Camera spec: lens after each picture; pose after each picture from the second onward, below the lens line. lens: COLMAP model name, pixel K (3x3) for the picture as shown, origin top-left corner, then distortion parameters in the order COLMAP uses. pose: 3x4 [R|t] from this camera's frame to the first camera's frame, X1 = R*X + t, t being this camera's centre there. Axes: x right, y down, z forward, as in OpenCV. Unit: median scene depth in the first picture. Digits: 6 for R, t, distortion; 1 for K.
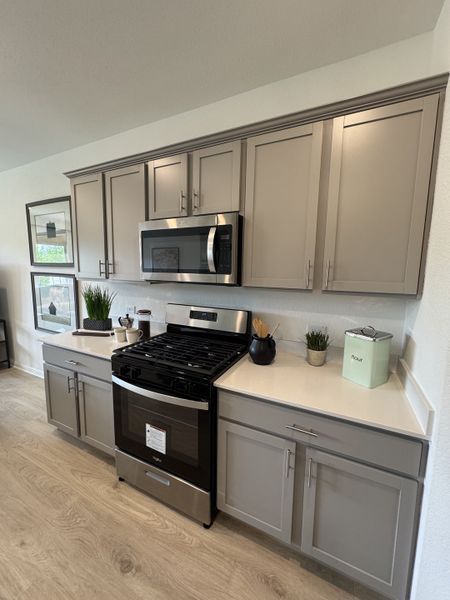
lens RADIAL K [[240.5, 0, 225.0], [0, 240.5, 300.0], [0, 0, 1]] dist [-0.000702, -0.000110]
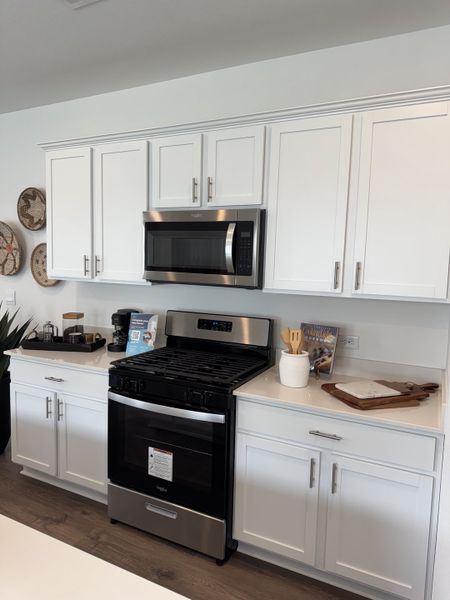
lens RADIAL K [[416.8, 0, 225.0], [0, 416.8, 300.0], [0, 0, 1]] dist [0.043127, -0.050268]
pose [[0.999828, 0.017247, -0.006881, -0.056316], [-0.017558, 0.998691, -0.048043, 0.057772], [0.006043, 0.048155, 0.998822, -0.517681]]
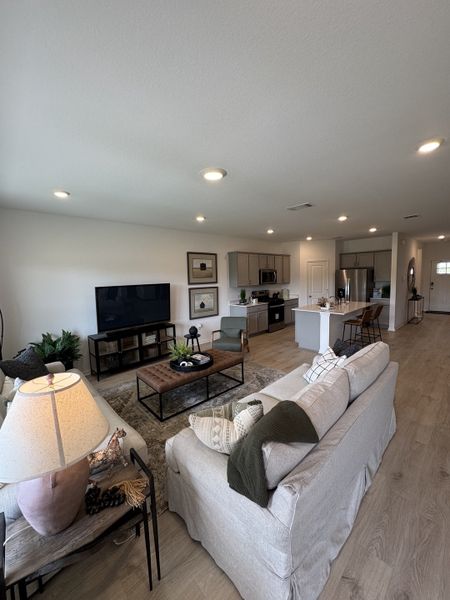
lens RADIAL K [[240.5, 0, 225.0], [0, 240.5, 300.0], [0, 0, 1]] dist [-0.000702, -0.000110]
pose [[0.357206, -0.124994, 0.925624, -4.976247], [0.152488, 0.985513, 0.074235, -0.249426], [-0.921494, 0.114630, 0.371091, 0.144001]]
